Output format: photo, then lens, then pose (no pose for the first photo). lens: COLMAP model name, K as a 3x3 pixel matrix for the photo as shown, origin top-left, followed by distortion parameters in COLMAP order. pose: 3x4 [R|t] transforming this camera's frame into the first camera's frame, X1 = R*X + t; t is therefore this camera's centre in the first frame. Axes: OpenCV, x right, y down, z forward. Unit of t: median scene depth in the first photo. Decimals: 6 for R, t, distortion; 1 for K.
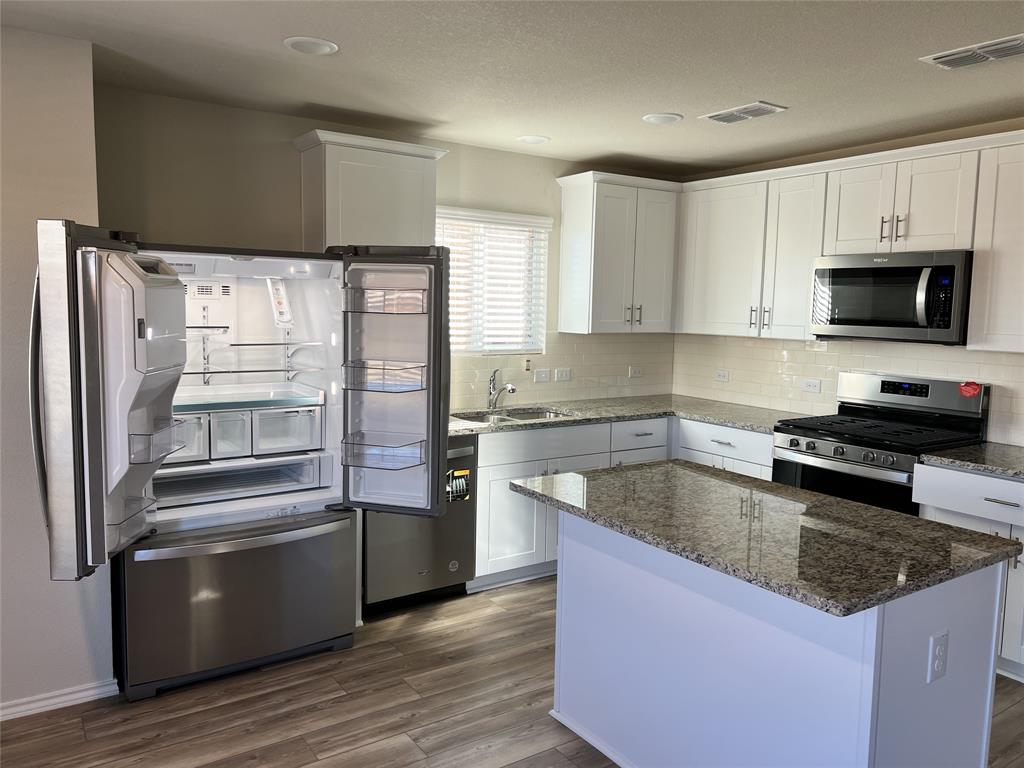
lens RADIAL K [[775.6, 0, 512.0], [0, 775.6, 384.0], [0, 0, 1]] dist [0.081918, -0.091855]
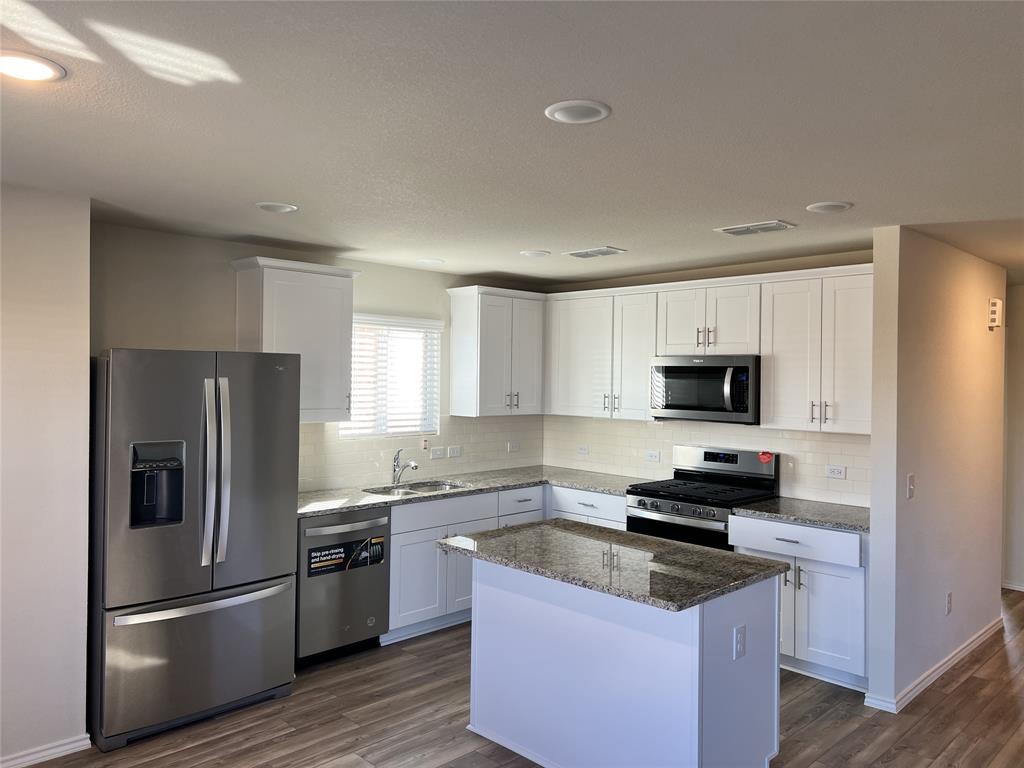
lens RADIAL K [[771.4, 0, 512.0], [0, 771.4, 384.0], [0, 0, 1]] dist [0.121735, -0.137562]
pose [[0.982789, -0.009335, 0.184495, -0.083213], [0.025875, 0.995833, -0.087444, -0.012586], [-0.182910, 0.090713, 0.978936, -0.225547]]
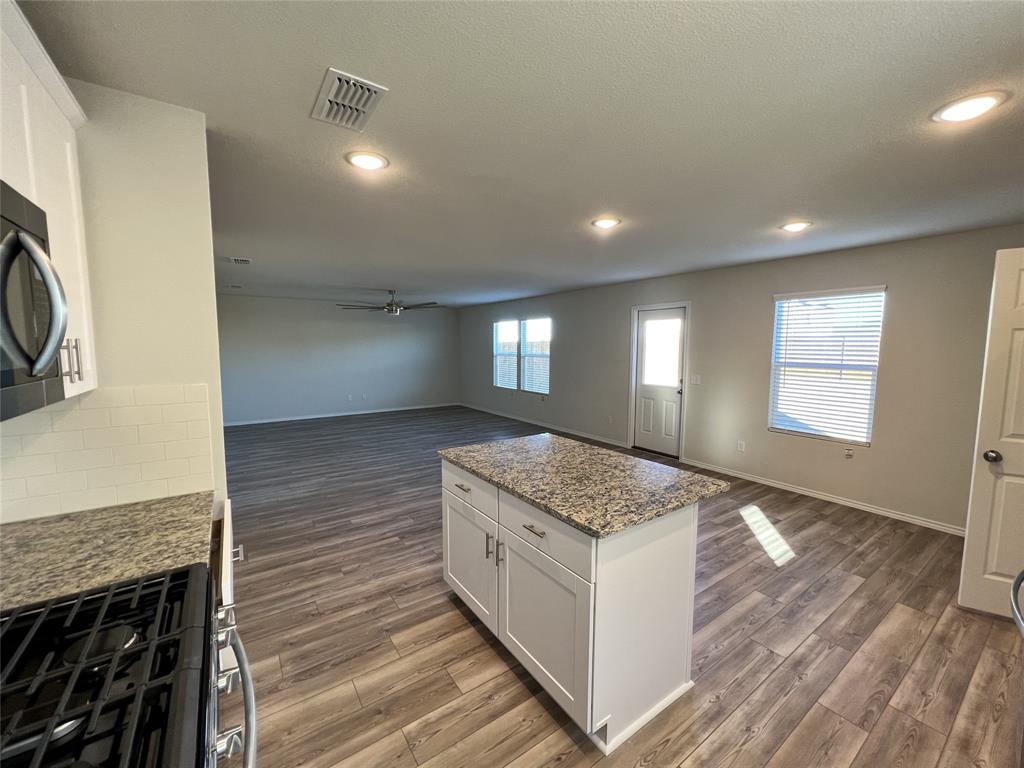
lens RADIAL K [[412.8, 0, 512.0], [0, 412.8, 384.0], [0, 0, 1]] dist [0.000076, 0.000055]
pose [[-0.999592, -0.024117, -0.015324, 0.266523], [-0.026646, 0.980403, 0.195193, -0.112766], [0.010316, 0.195522, -0.980645, 1.174273]]
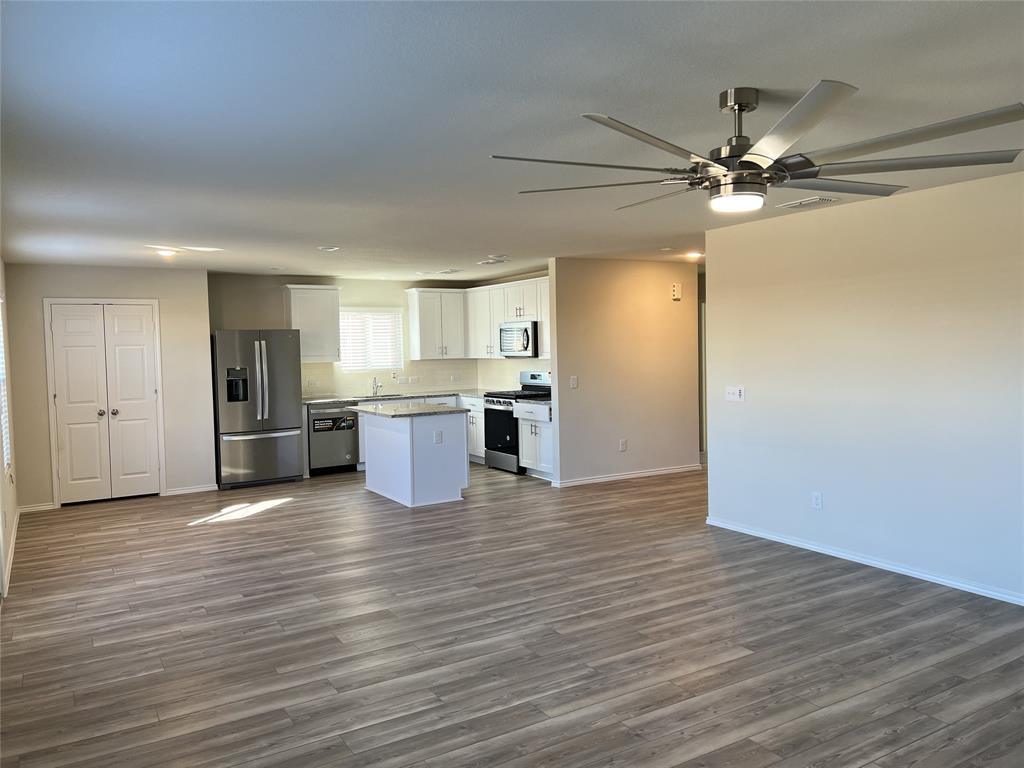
lens RADIAL K [[771.4, 0, 512.0], [0, 771.4, 384.0], [0, 0, 1]] dist [0.121735, -0.137562]
pose [[0.997751, -0.040486, -0.053417, 0.587674], [0.037638, 0.997869, -0.053293, 0.160218], [0.055461, 0.051163, 0.997149, -1.437968]]
